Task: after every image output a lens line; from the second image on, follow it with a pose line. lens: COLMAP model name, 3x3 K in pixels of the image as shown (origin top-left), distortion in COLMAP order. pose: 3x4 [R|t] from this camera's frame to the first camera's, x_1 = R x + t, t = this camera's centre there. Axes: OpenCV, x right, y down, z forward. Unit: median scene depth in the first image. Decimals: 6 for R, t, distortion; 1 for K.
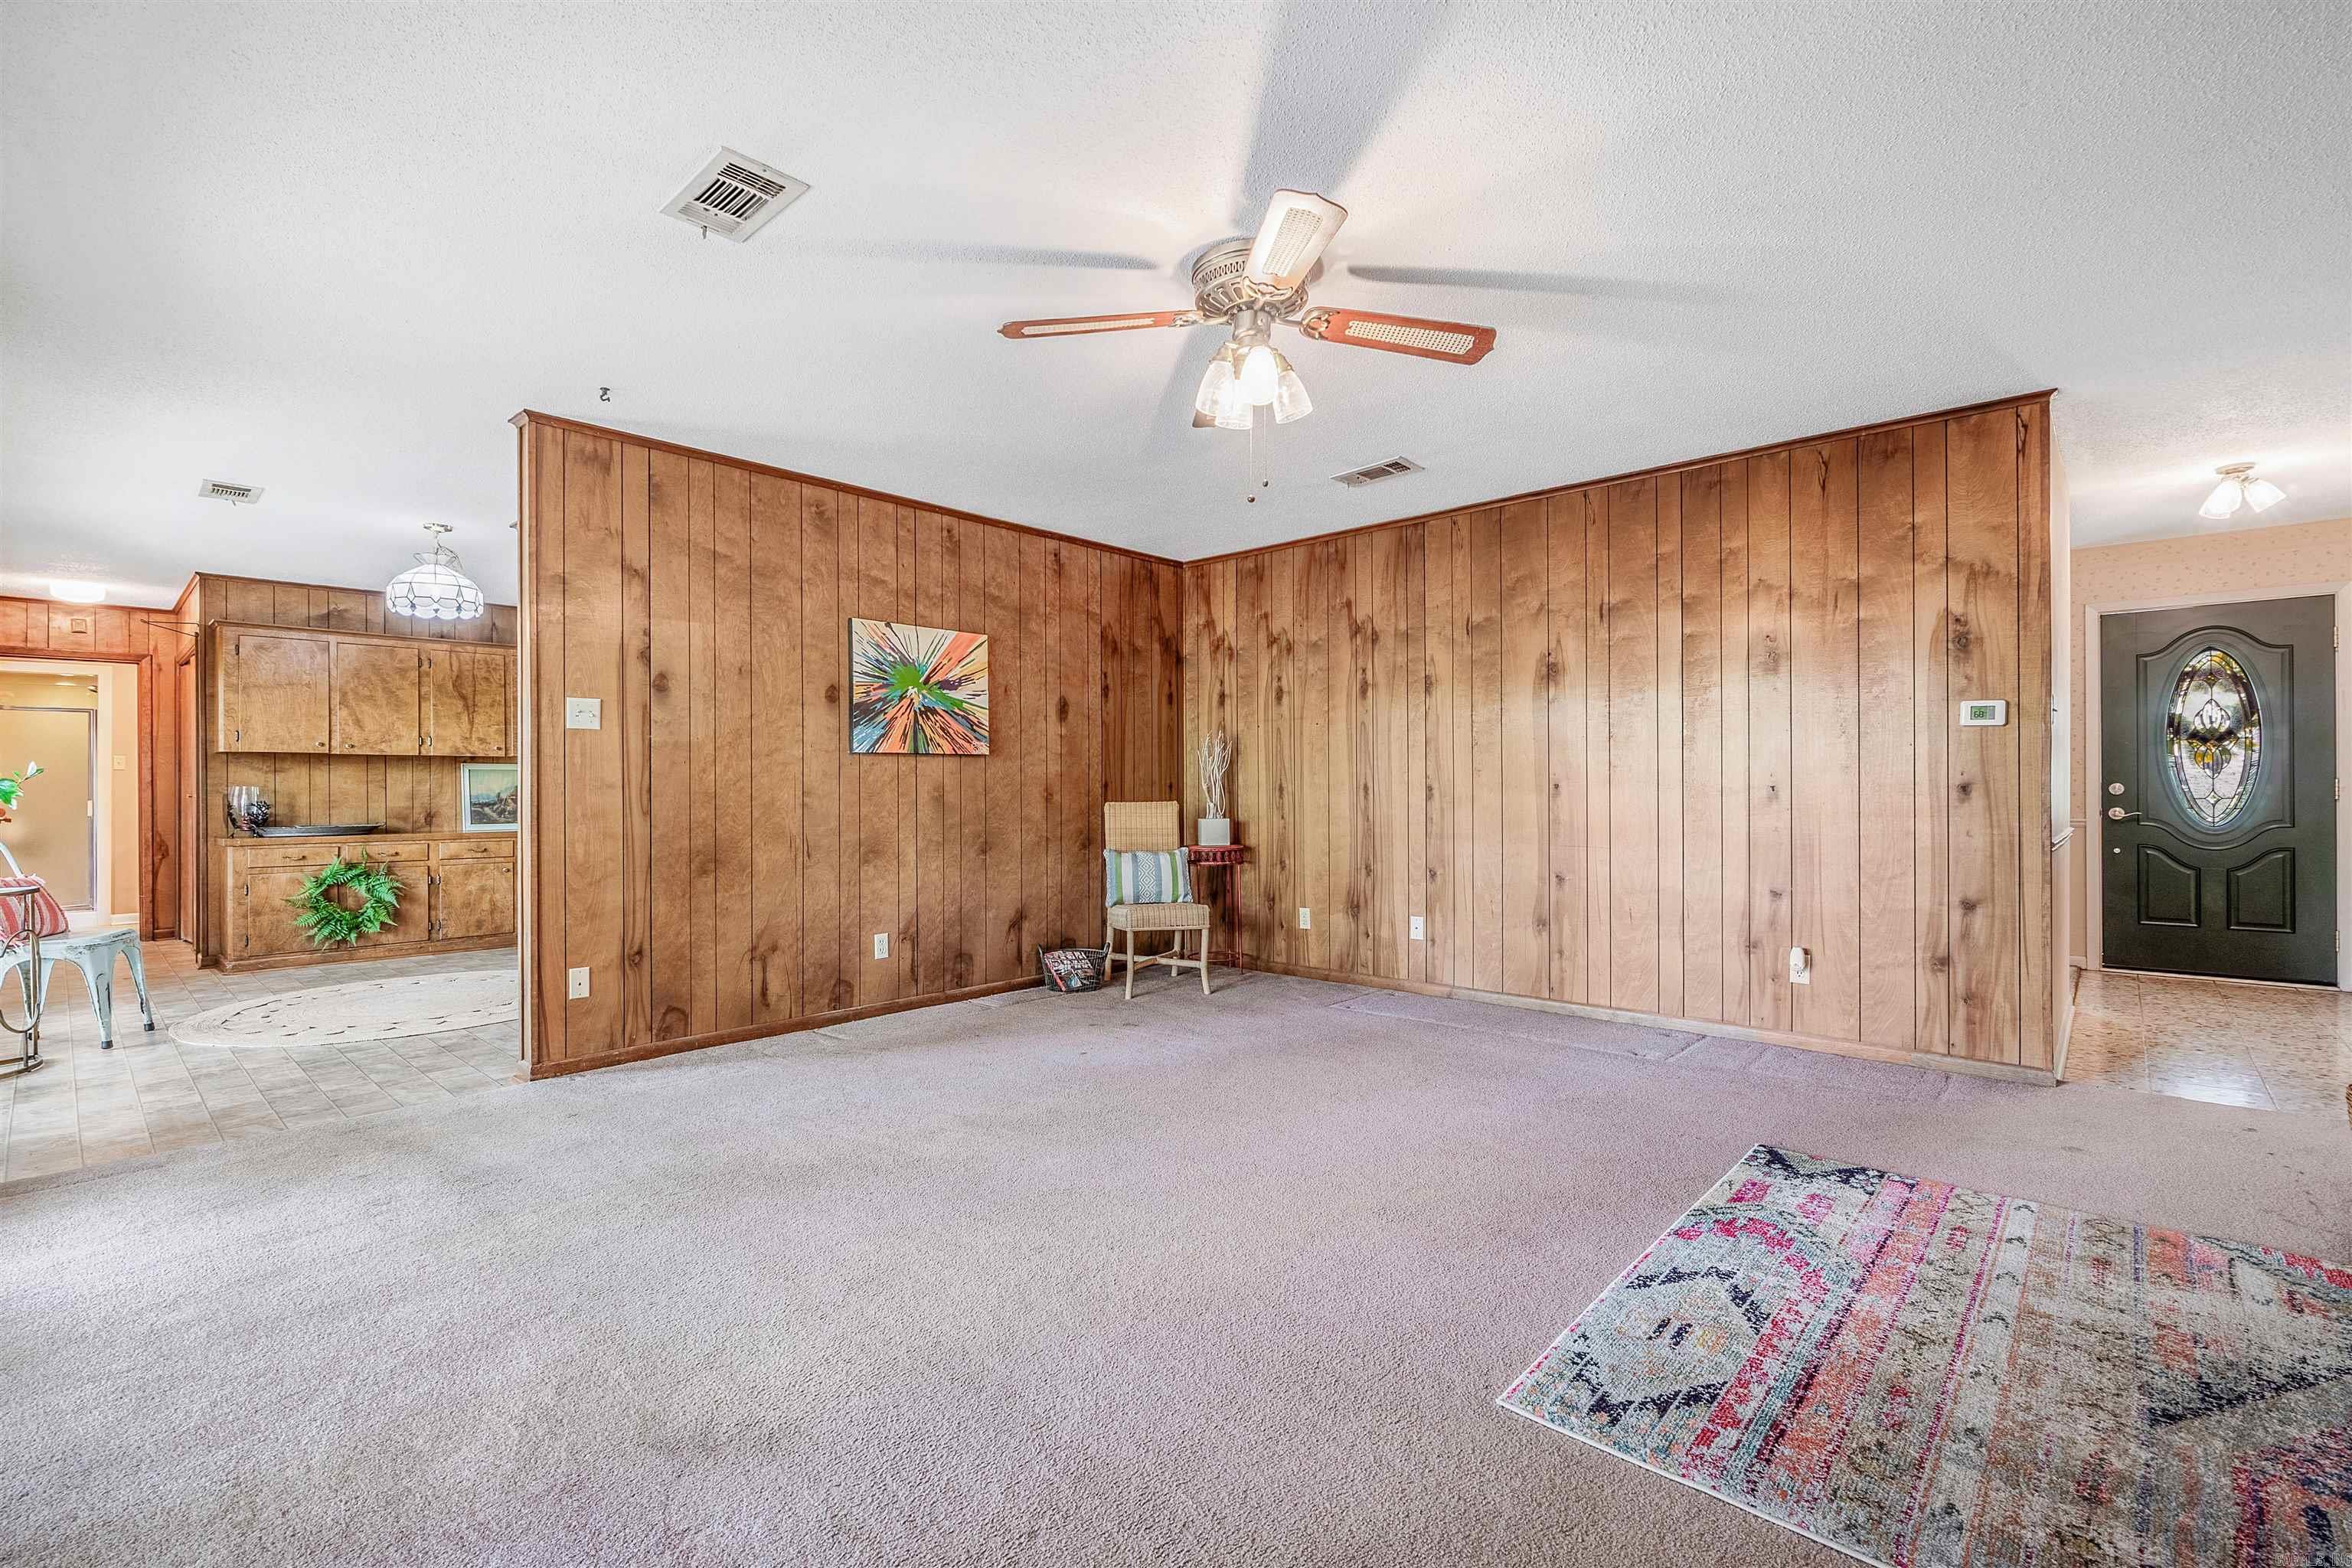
lens RADIAL K [[1012.9, 0, 1137.9], [0, 1012.9, 791.3], [0, 0, 1]] dist [-0.003477, 0.000662]
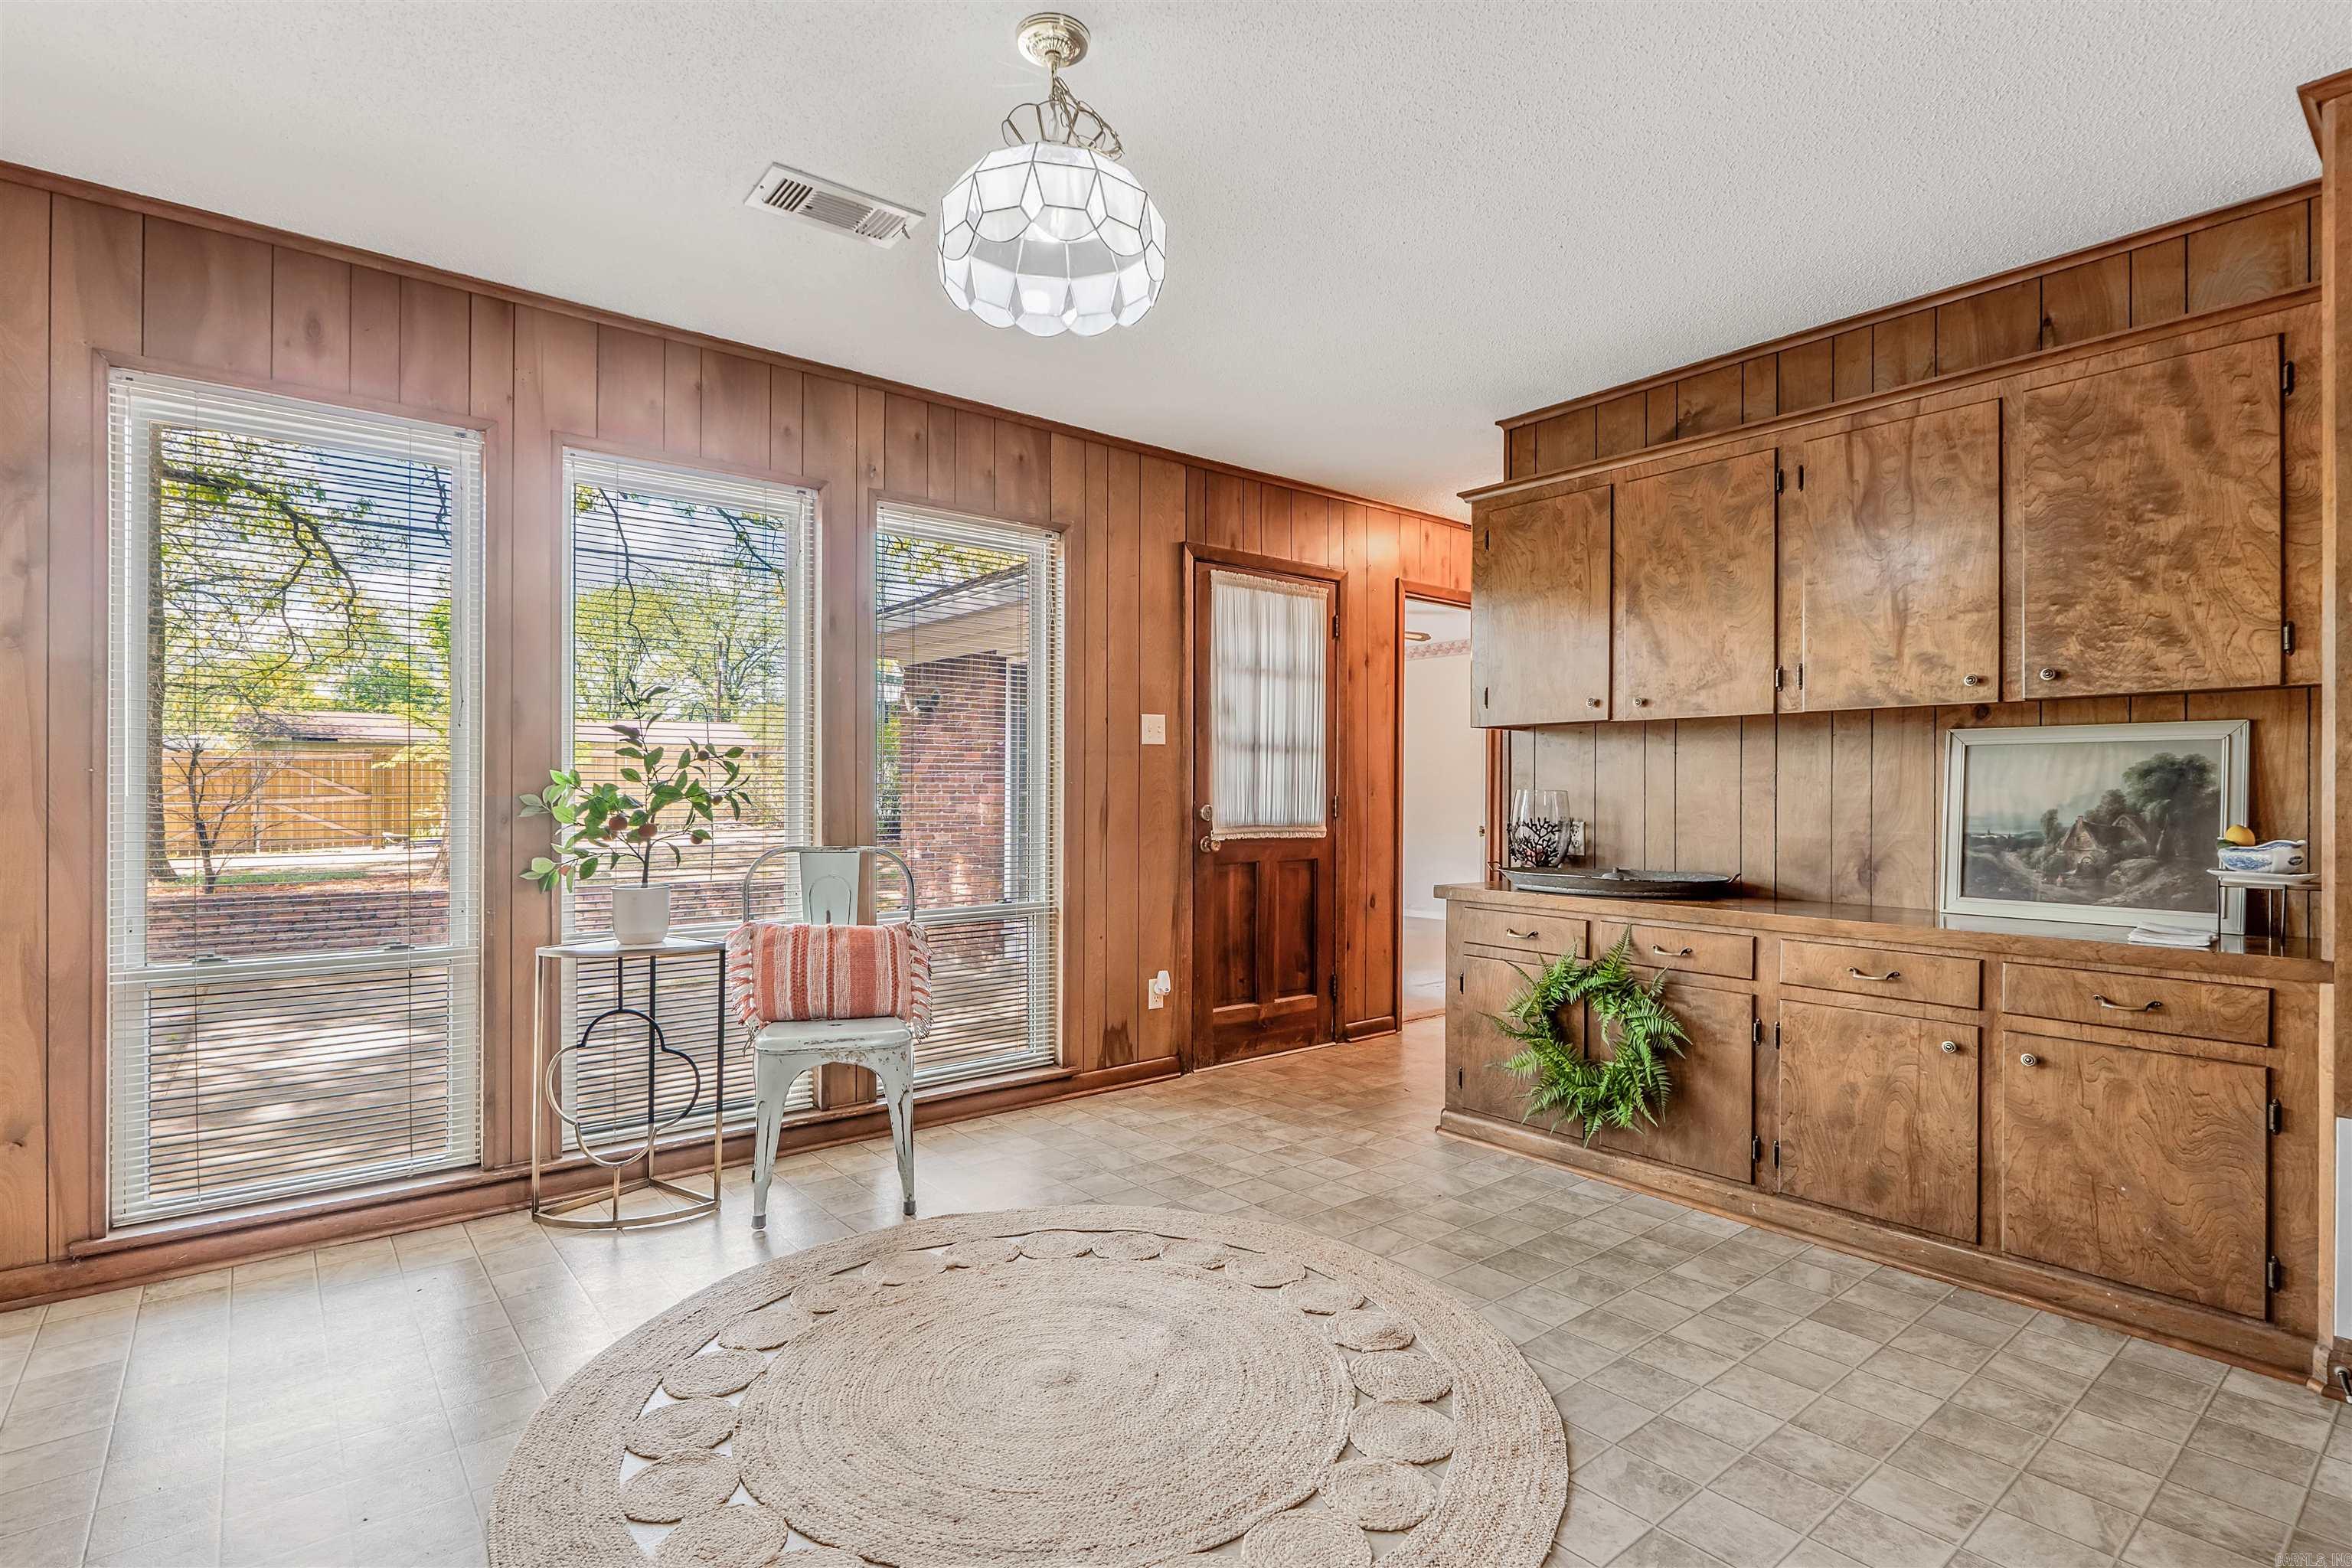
lens RADIAL K [[1131.2, 0, 1161.3], [0, 1131.2, 791.1], [0, 0, 1]] dist [0.001579, -0.000151]
pose [[-0.129840, 0.006053, -0.991517, -0.232357], [-0.005728, 0.999960, 0.006855, -0.006460], [0.991518, 0.006569, -0.129800, 0.811366]]
